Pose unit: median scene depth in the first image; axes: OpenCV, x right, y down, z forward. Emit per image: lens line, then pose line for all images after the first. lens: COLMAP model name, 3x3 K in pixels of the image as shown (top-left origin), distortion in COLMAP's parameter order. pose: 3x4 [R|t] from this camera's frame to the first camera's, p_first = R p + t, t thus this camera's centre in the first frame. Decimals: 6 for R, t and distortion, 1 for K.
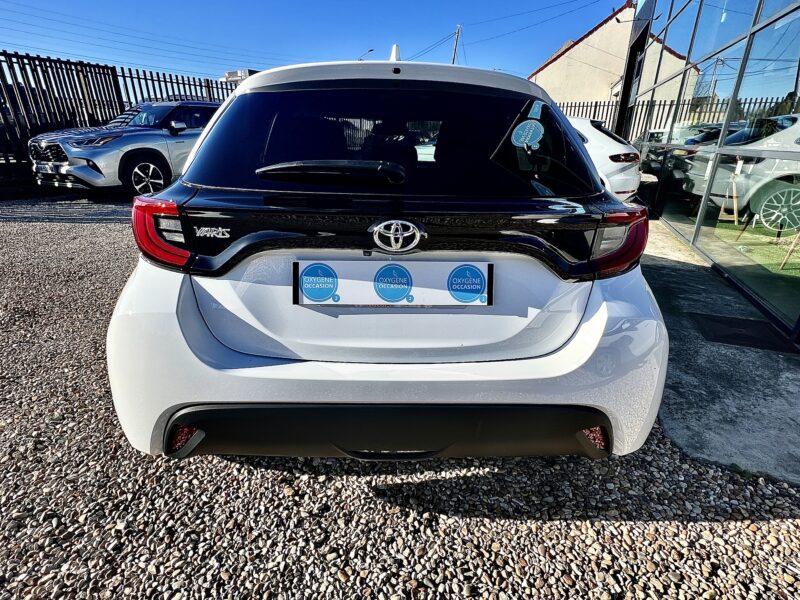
lens RADIAL K [[414.1, 0, 400.0], [0, 414.1, 300.0], [0, 0, 1]] dist [-0.005037, -0.000334]
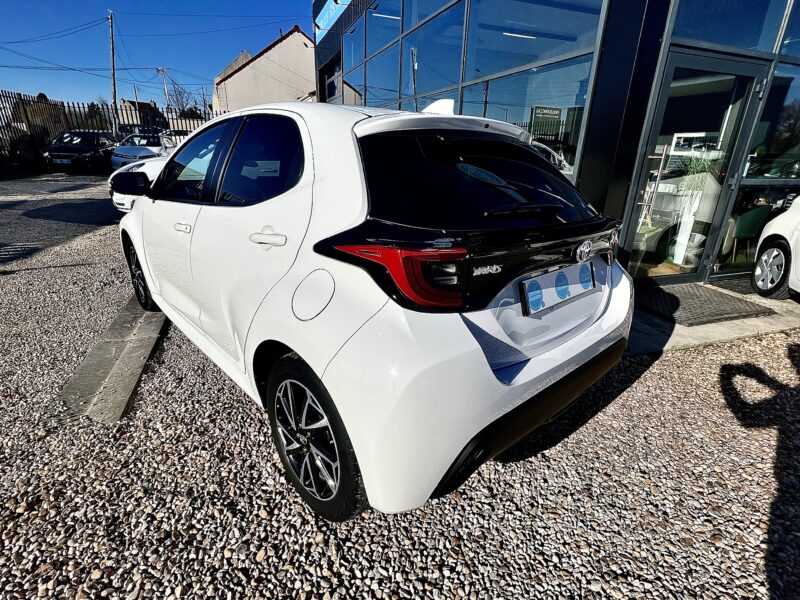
lens RADIAL K [[414.1, 0, 400.0], [0, 414.1, 300.0], [0, 0, 1]] dist [-0.005037, -0.000334]
pose [[0.745061, -0.203920, 0.635059, -1.120777], [0.210185, 0.975390, 0.066610, -0.171076], [-0.633013, 0.083851, 0.769586, 0.231473]]
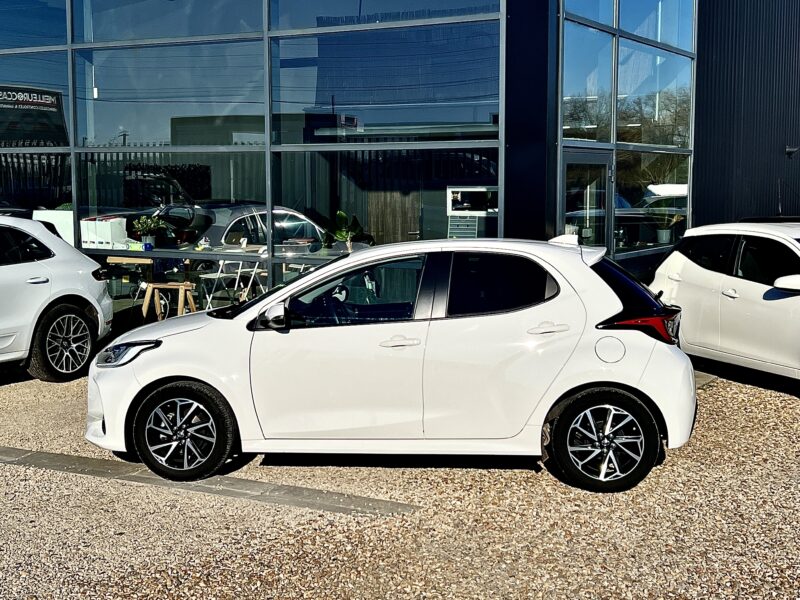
lens RADIAL K [[1154.4, 0, 400.0], [0, 1154.4, 300.0], [0, 0, 1]] dist [0.326624, -1.221437]
pose [[0.146382, -0.095570, 0.984601, -1.318699], [0.356757, 0.933442, 0.037565, -0.201356], [-0.922658, 0.345764, 0.170734, 0.264286]]
